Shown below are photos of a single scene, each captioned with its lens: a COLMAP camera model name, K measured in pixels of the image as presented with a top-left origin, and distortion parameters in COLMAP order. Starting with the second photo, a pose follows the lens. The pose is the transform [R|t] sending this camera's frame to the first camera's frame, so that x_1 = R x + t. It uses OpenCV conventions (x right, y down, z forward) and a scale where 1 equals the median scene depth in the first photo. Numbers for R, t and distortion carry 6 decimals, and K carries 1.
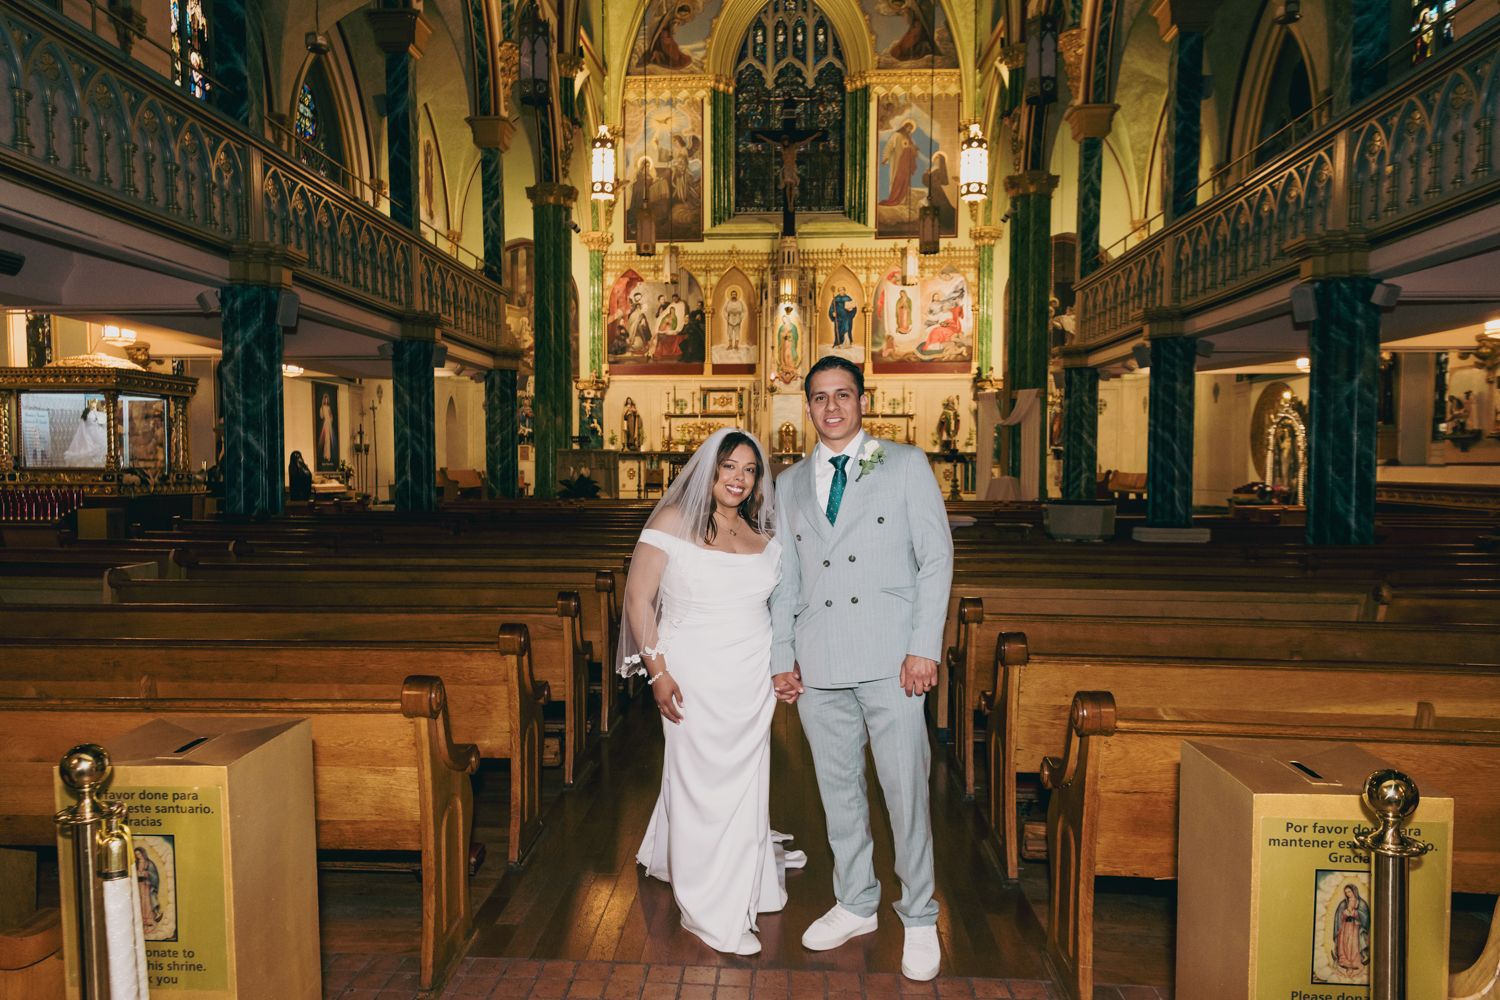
lens RADIAL K [[983.5, 0, 726.9], [0, 983.5, 496.1], [0, 0, 1]] dist [0.008212, 0.005732]
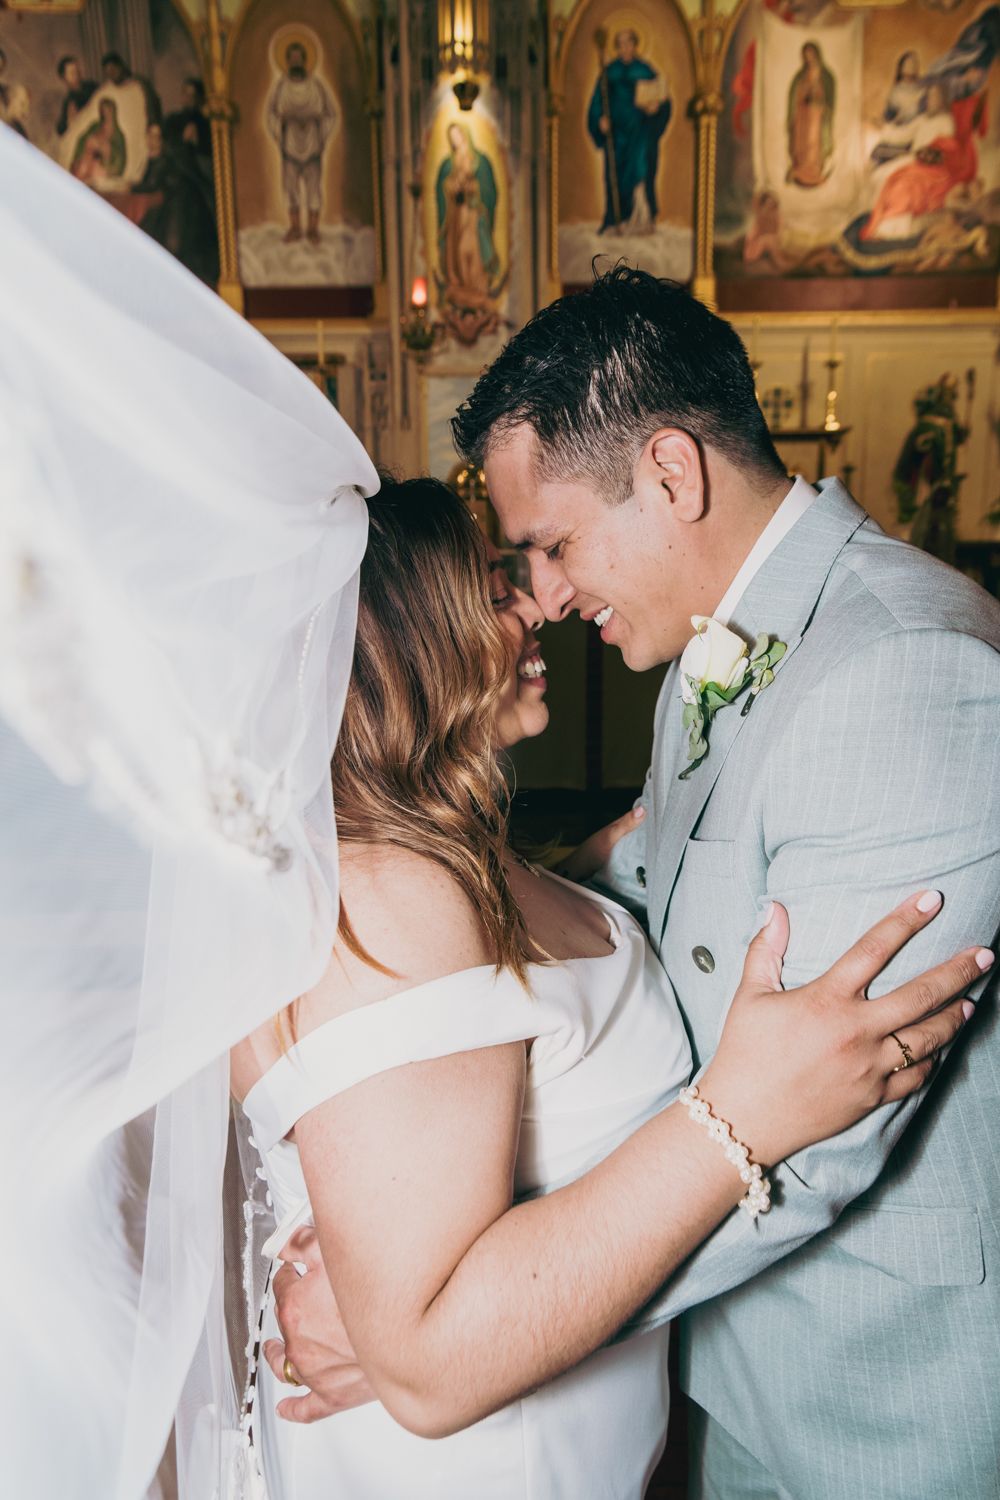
lens RADIAL K [[983.5, 0, 489.3], [0, 983.5, 755.4], [0, 0, 1]] dist [0.008212, 0.005732]
pose [[0.995628, -0.034861, 0.086661, 0.034469], [0.022850, 0.990457, 0.135912, -0.020381], [-0.090572, -0.133338, 0.986923, 0.648113]]
